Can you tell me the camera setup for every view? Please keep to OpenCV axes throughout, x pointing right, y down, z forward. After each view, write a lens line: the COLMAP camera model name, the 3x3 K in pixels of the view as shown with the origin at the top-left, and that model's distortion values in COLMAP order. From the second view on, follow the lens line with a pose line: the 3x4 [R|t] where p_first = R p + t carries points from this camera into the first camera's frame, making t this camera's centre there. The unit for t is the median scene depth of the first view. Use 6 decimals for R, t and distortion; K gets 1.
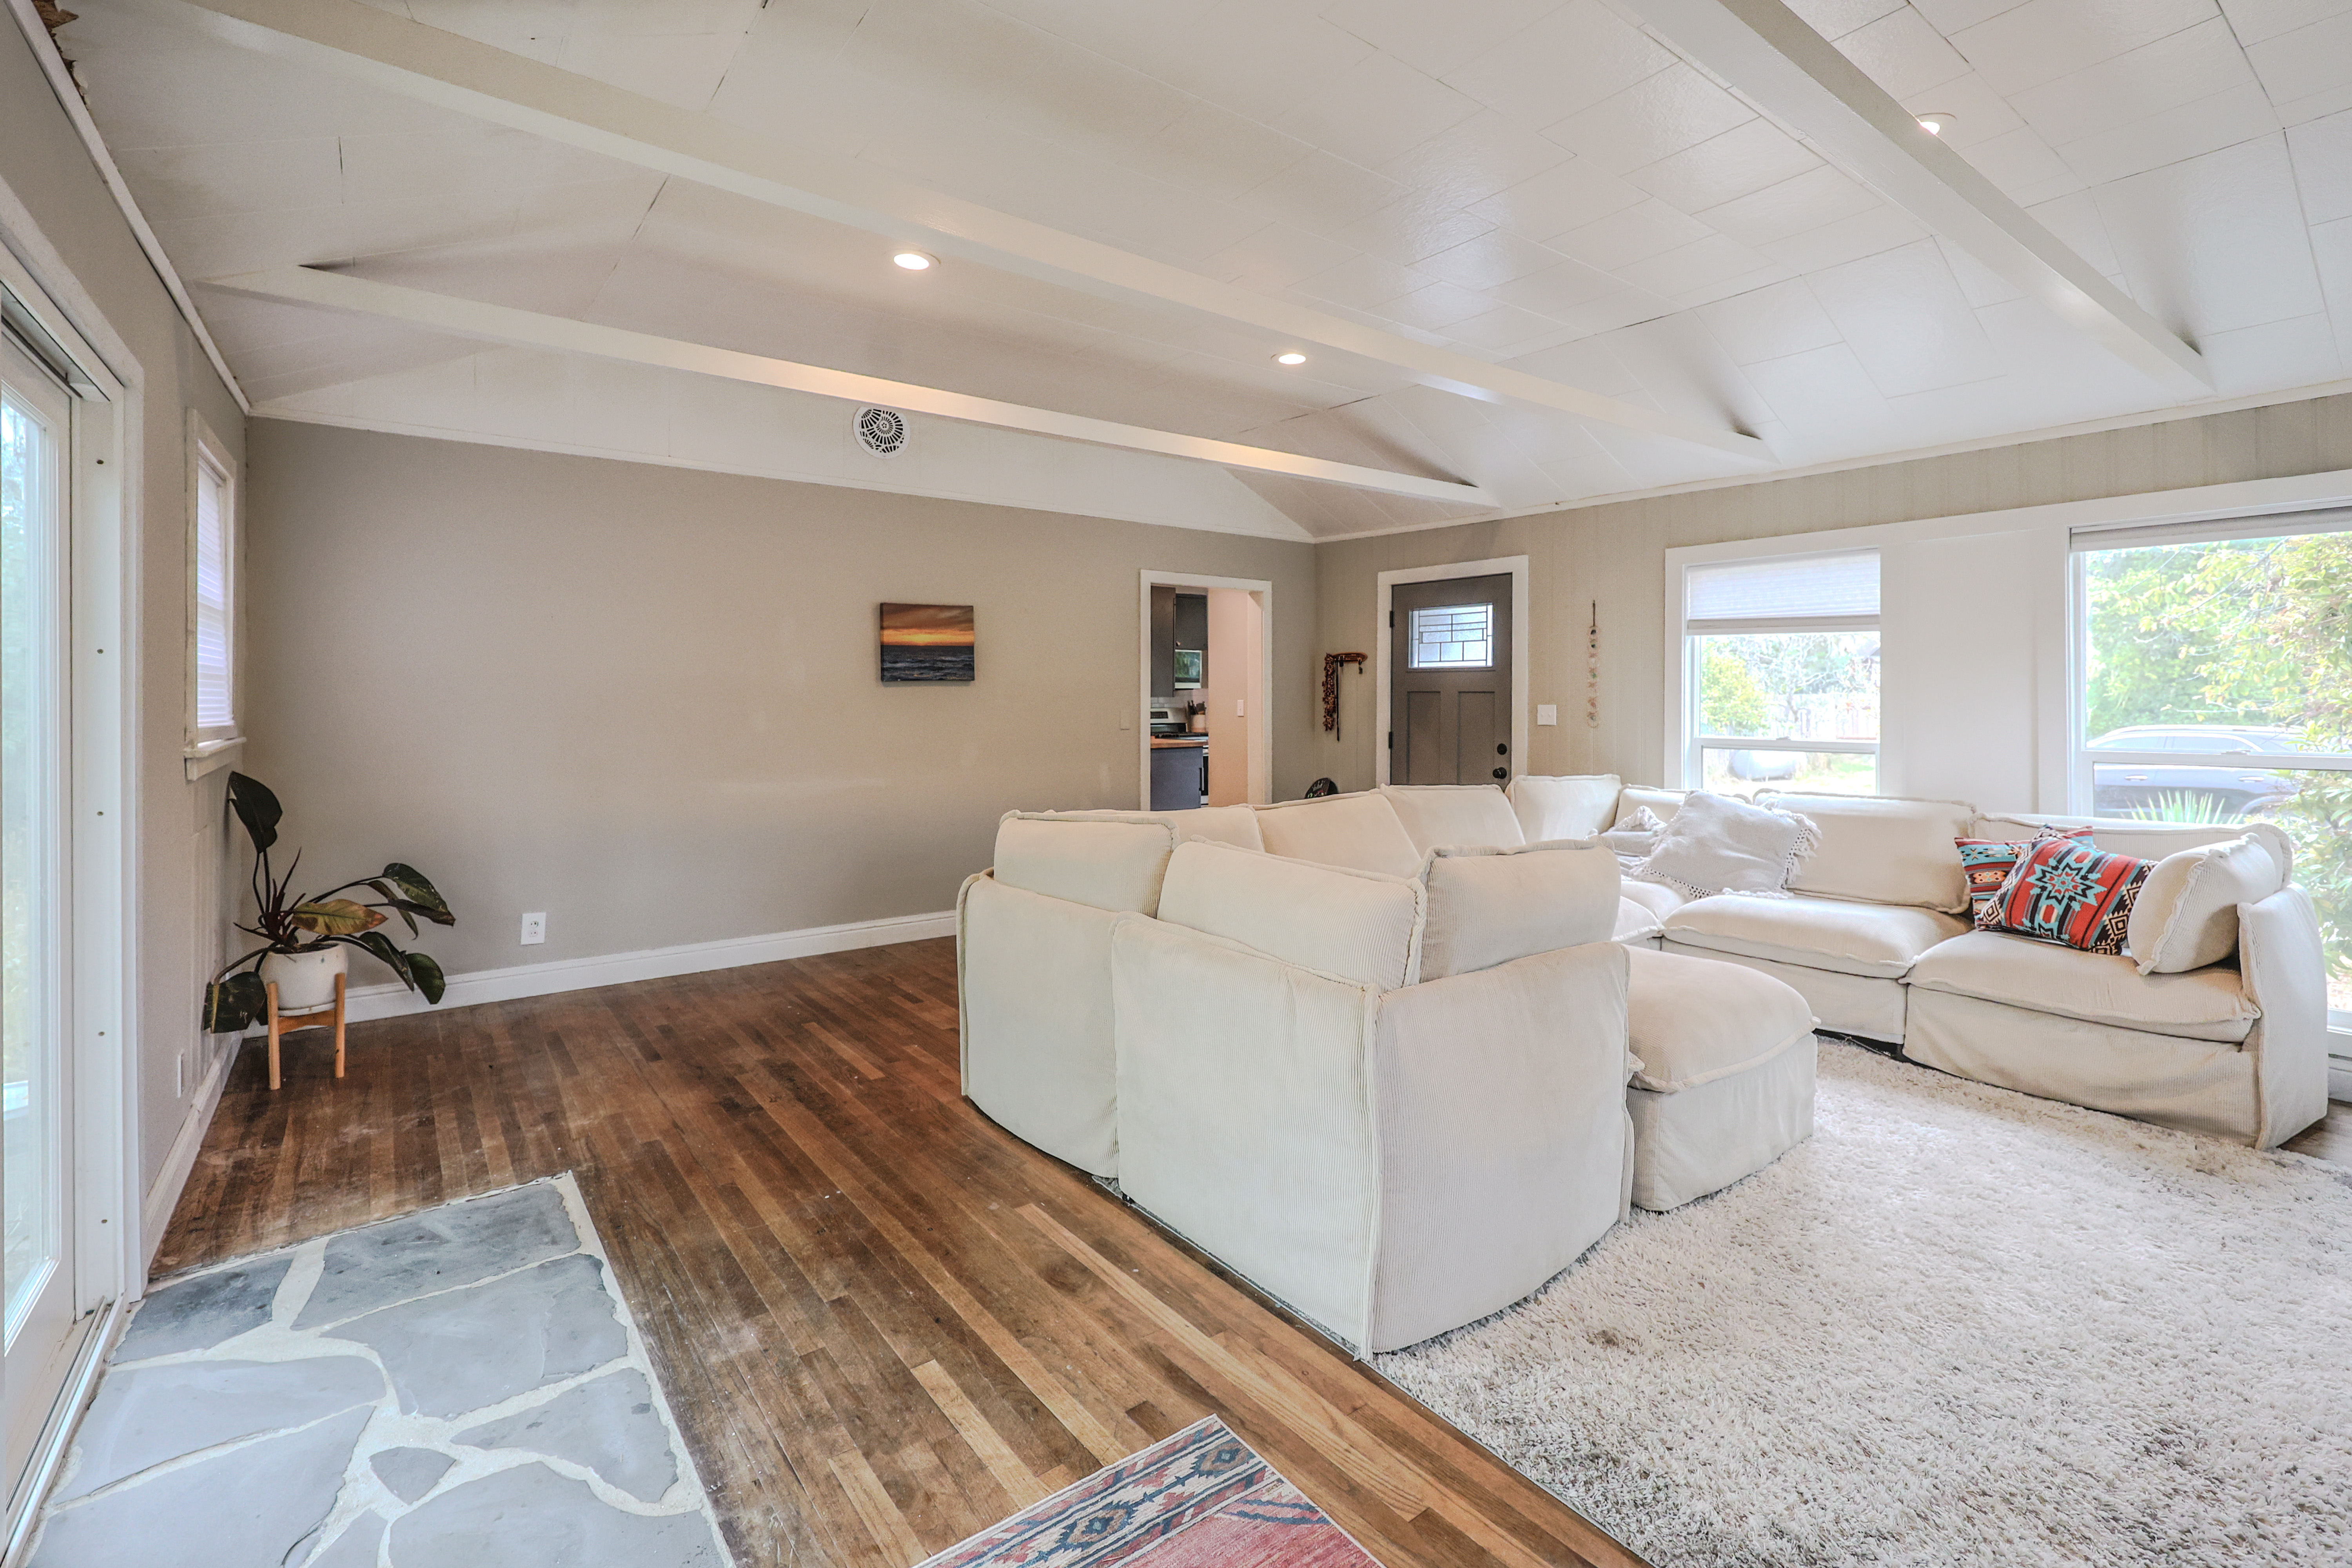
lens RADIAL K [[1073.9, 0, 1173.6], [0, 1073.9, 708.8], [0, 0, 1]] dist [0.000674, -0.000067]
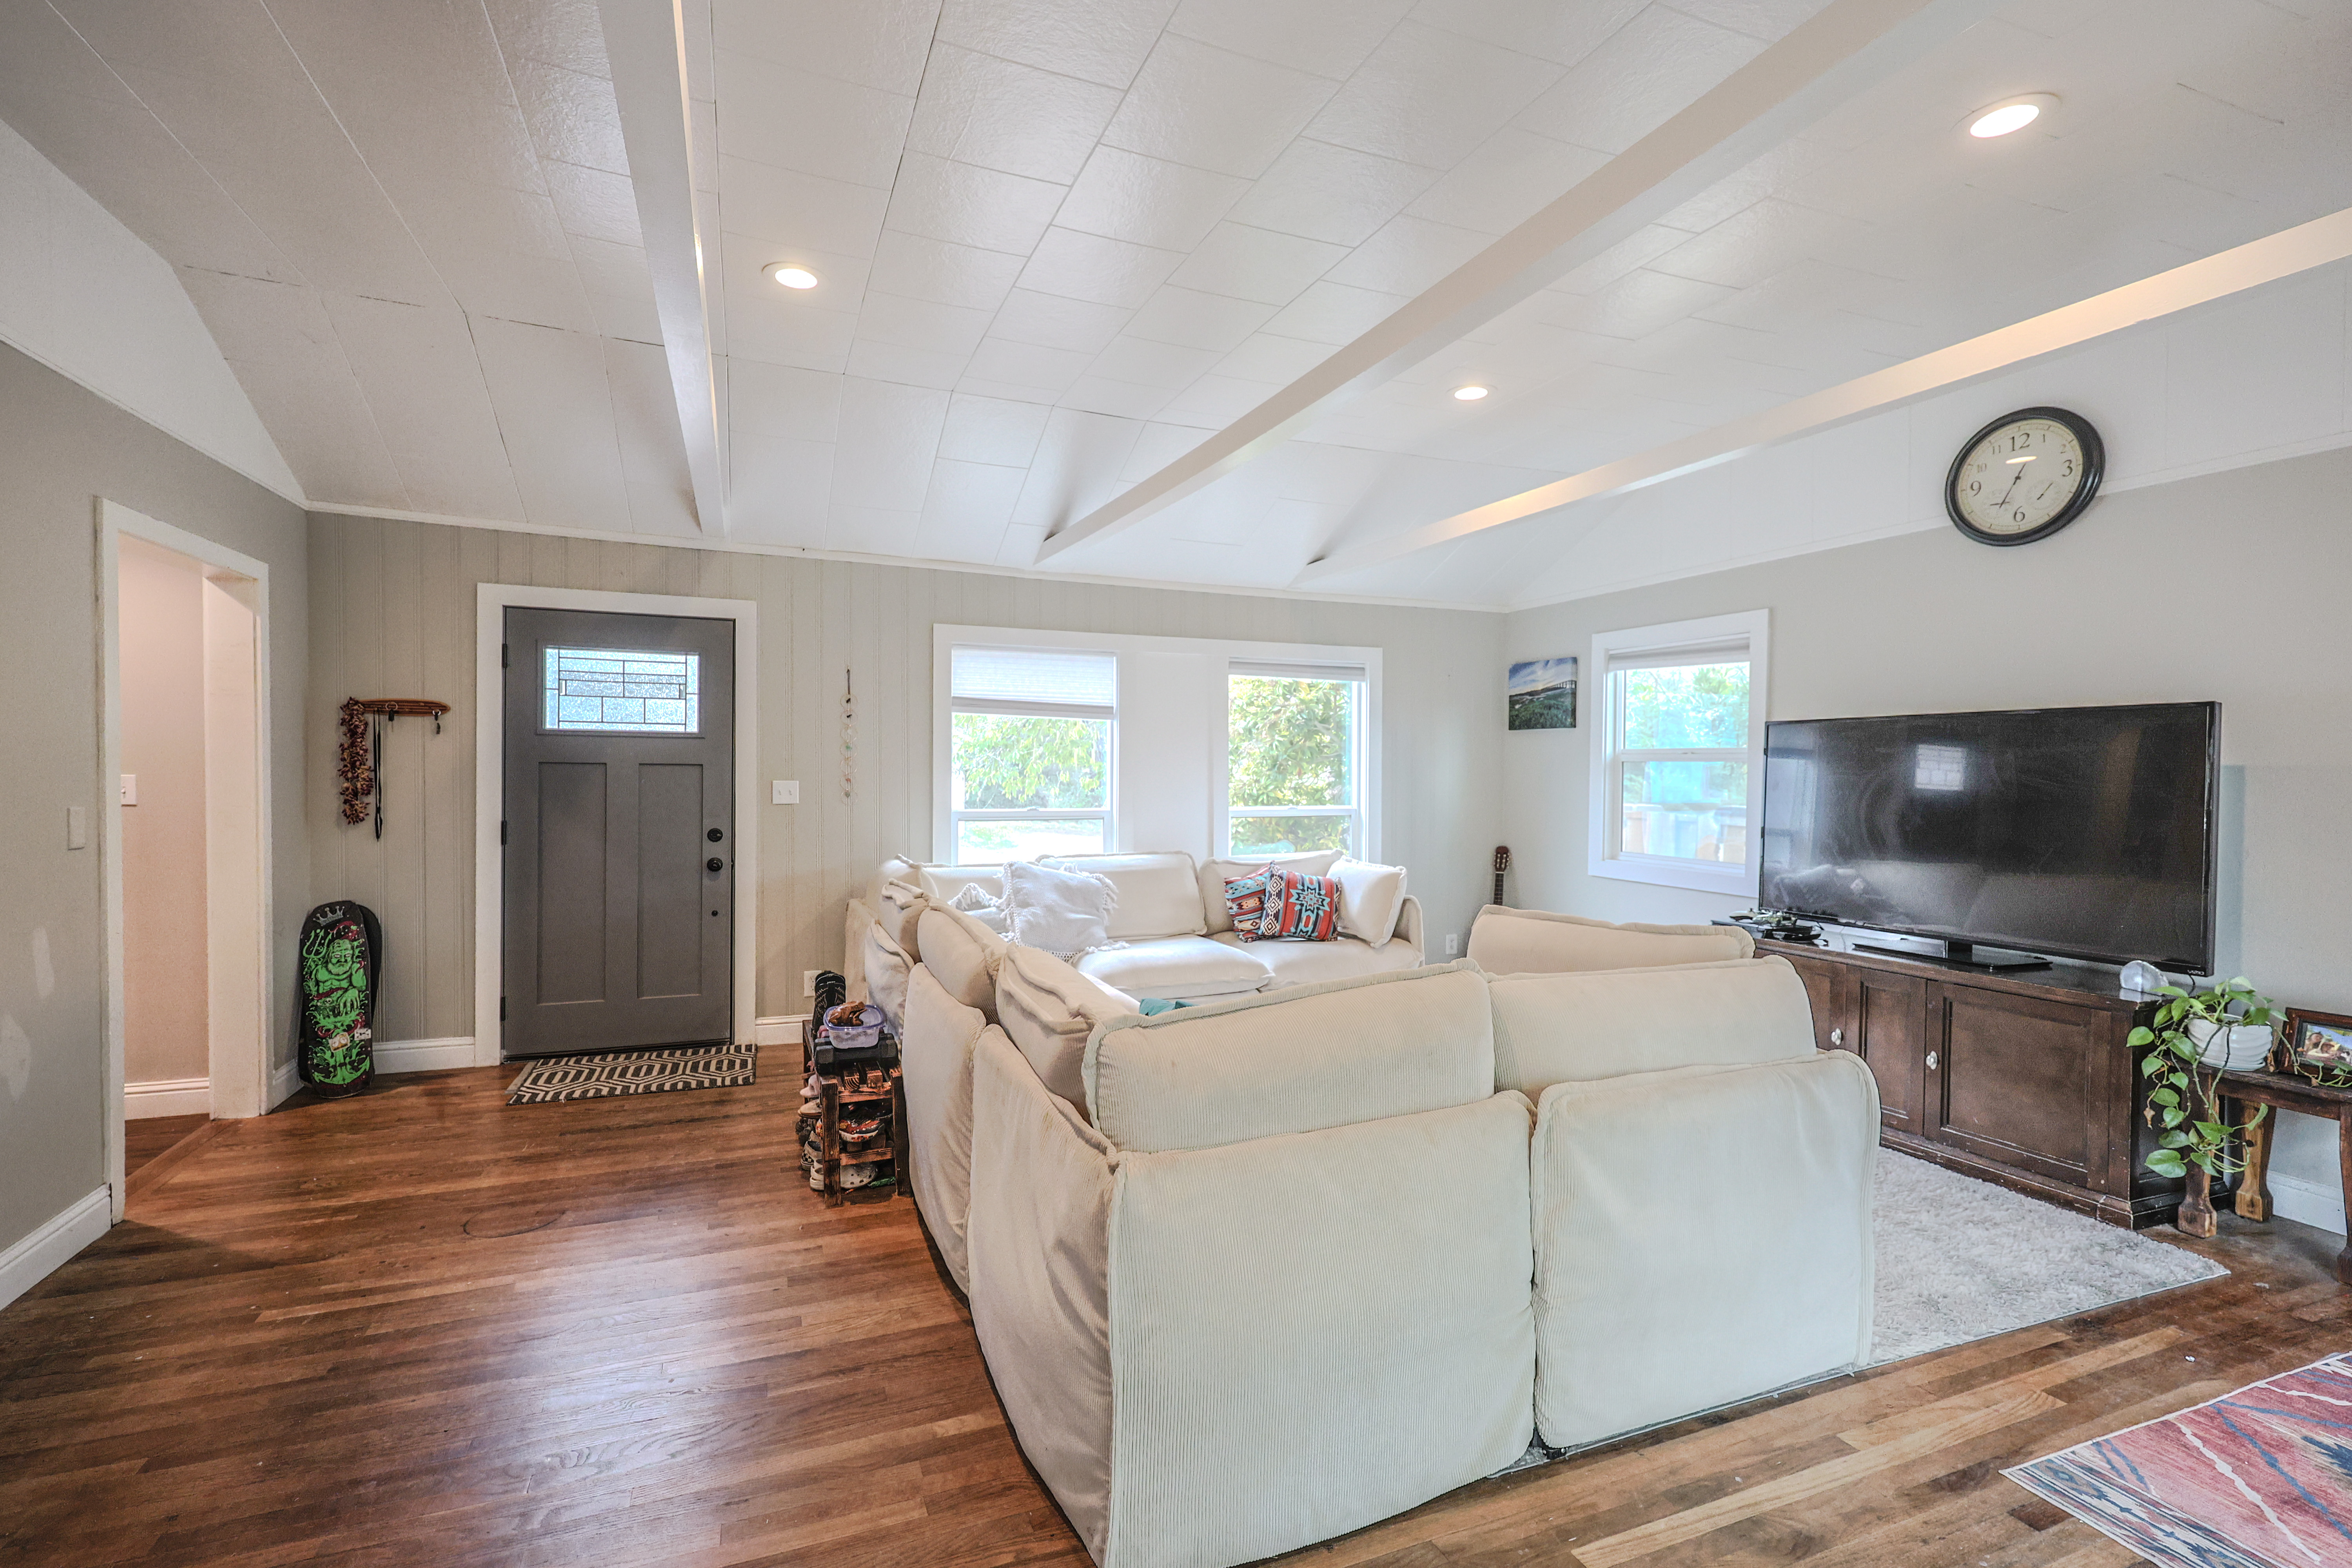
lens RADIAL K [[1027.4, 0, 1176.0], [0, 1027.4, 784.0], [0, 0, 1]] dist [-0.001228, -0.001022]
pose [[0.268219, -0.015965, 0.963226, -0.422924], [0.001609, 0.999869, 0.016124, -0.015827], [-0.963357, -0.002775, 0.268210, 0.557987]]
